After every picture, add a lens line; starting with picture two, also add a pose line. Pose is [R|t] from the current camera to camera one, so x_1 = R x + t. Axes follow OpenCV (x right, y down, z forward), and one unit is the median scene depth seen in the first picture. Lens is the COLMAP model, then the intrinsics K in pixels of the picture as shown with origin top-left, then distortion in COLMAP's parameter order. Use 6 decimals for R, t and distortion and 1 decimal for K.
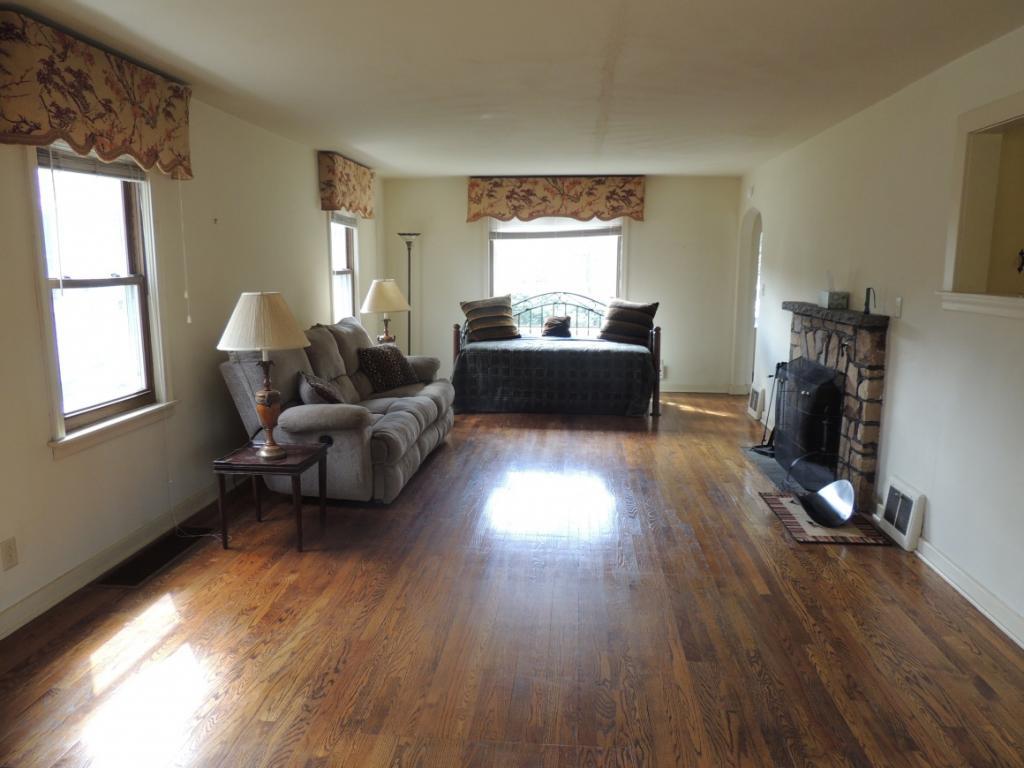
lens RADIAL K [[717.7, 0, 512.0], [0, 717.7, 384.0], [0, 0, 1]] dist [-0.024159, -0.001461]
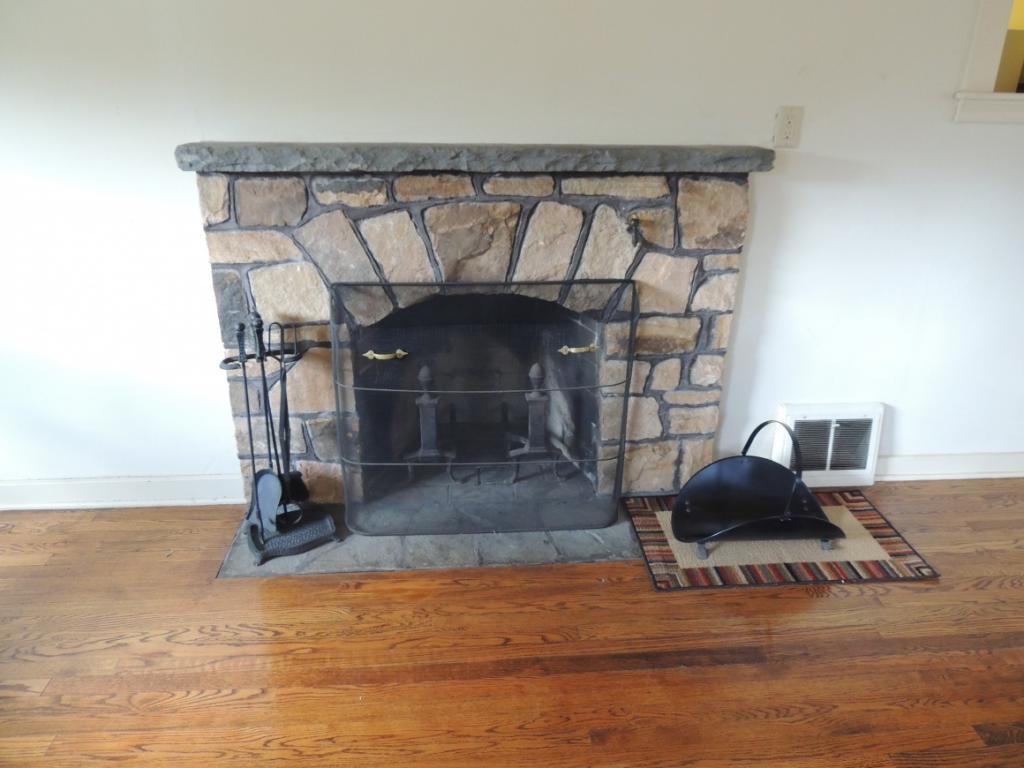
lens RADIAL K [[717.7, 0, 512.0], [0, 717.7, 384.0], [0, 0, 1]] dist [-0.024159, -0.001461]
pose [[-0.163077, -0.373360, 0.913240, 0.010531], [0.153408, 0.904778, 0.397294, -0.167478], [-0.974614, 0.204887, -0.090272, 1.244999]]
